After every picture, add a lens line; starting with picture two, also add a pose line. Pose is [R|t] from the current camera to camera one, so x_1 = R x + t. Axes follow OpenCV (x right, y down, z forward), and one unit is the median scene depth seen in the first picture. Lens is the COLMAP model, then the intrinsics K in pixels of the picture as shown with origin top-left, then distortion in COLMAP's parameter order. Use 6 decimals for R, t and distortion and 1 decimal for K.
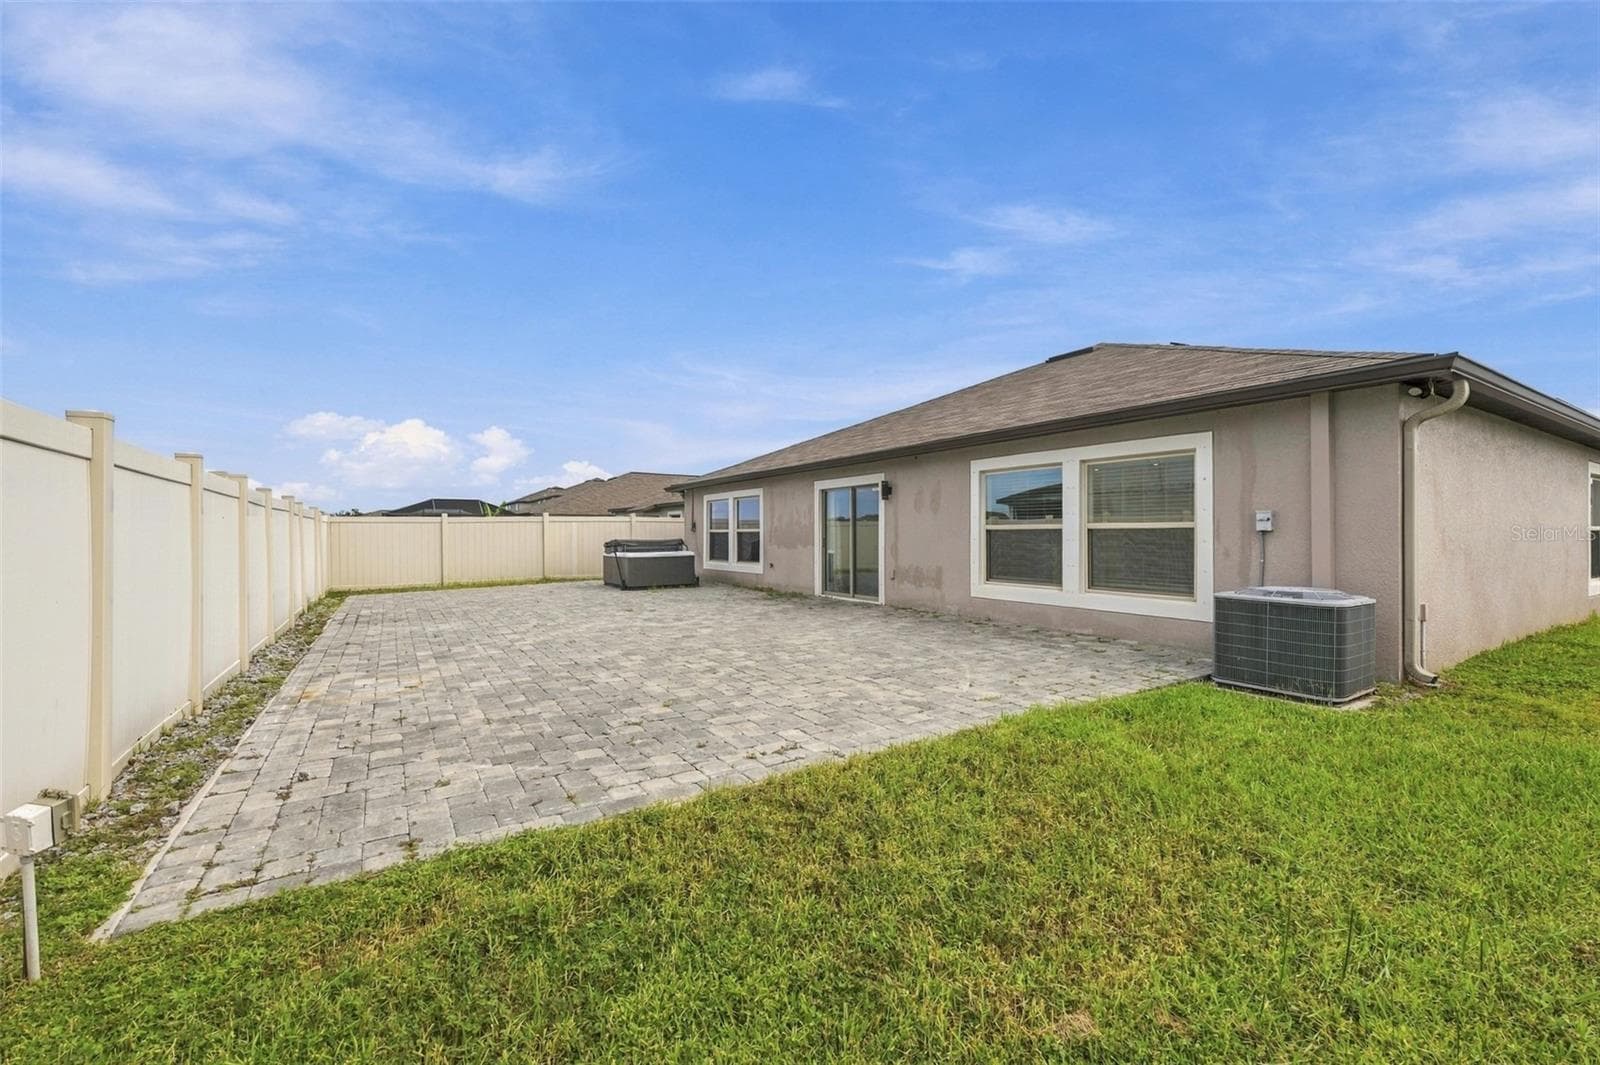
lens RADIAL K [[669.7, 0, 800.0], [0, 669.7, 532.5], [0, 0, 1]] dist [-0.000908, -0.000037]
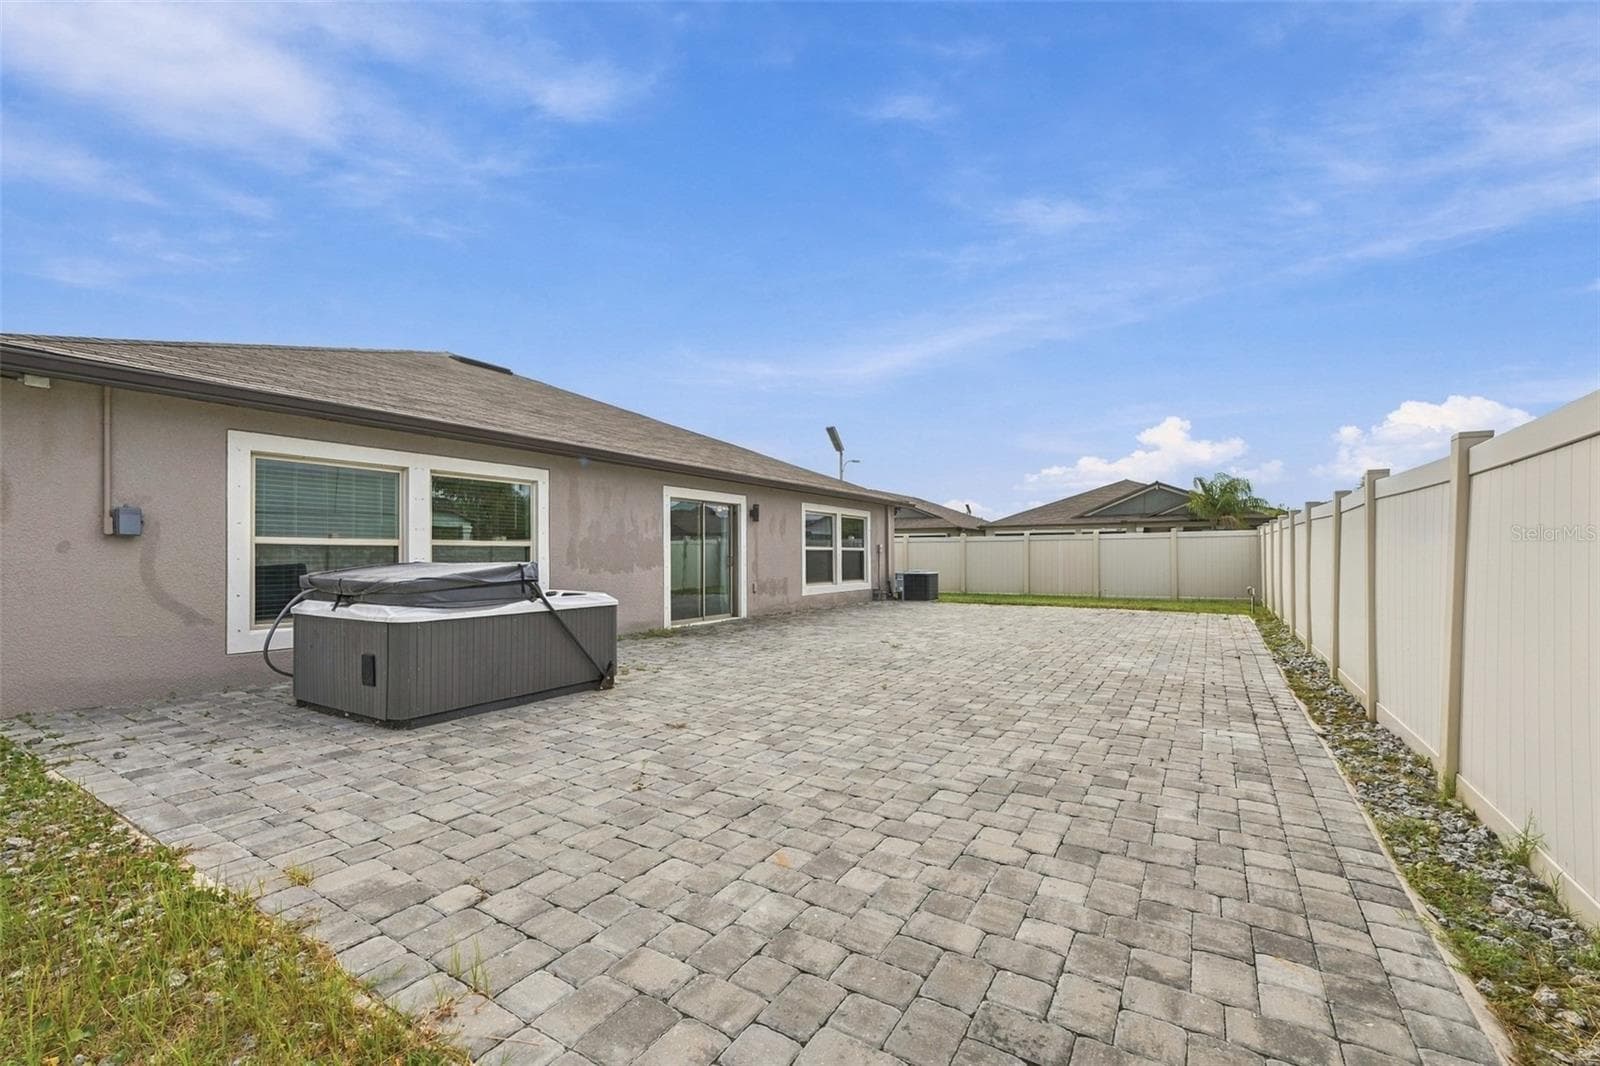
lens RADIAL K [[660.4, 0, 797.1], [0, 660.4, 549.3], [0, 0, 1]] dist [-0.000208, -0.000007]
pose [[-0.420912, 0.007030, 0.907074, -0.988792], [-0.005650, 0.999930, -0.010372, 0.009173], [-0.907084, -0.009491, -0.420843, 1.538673]]
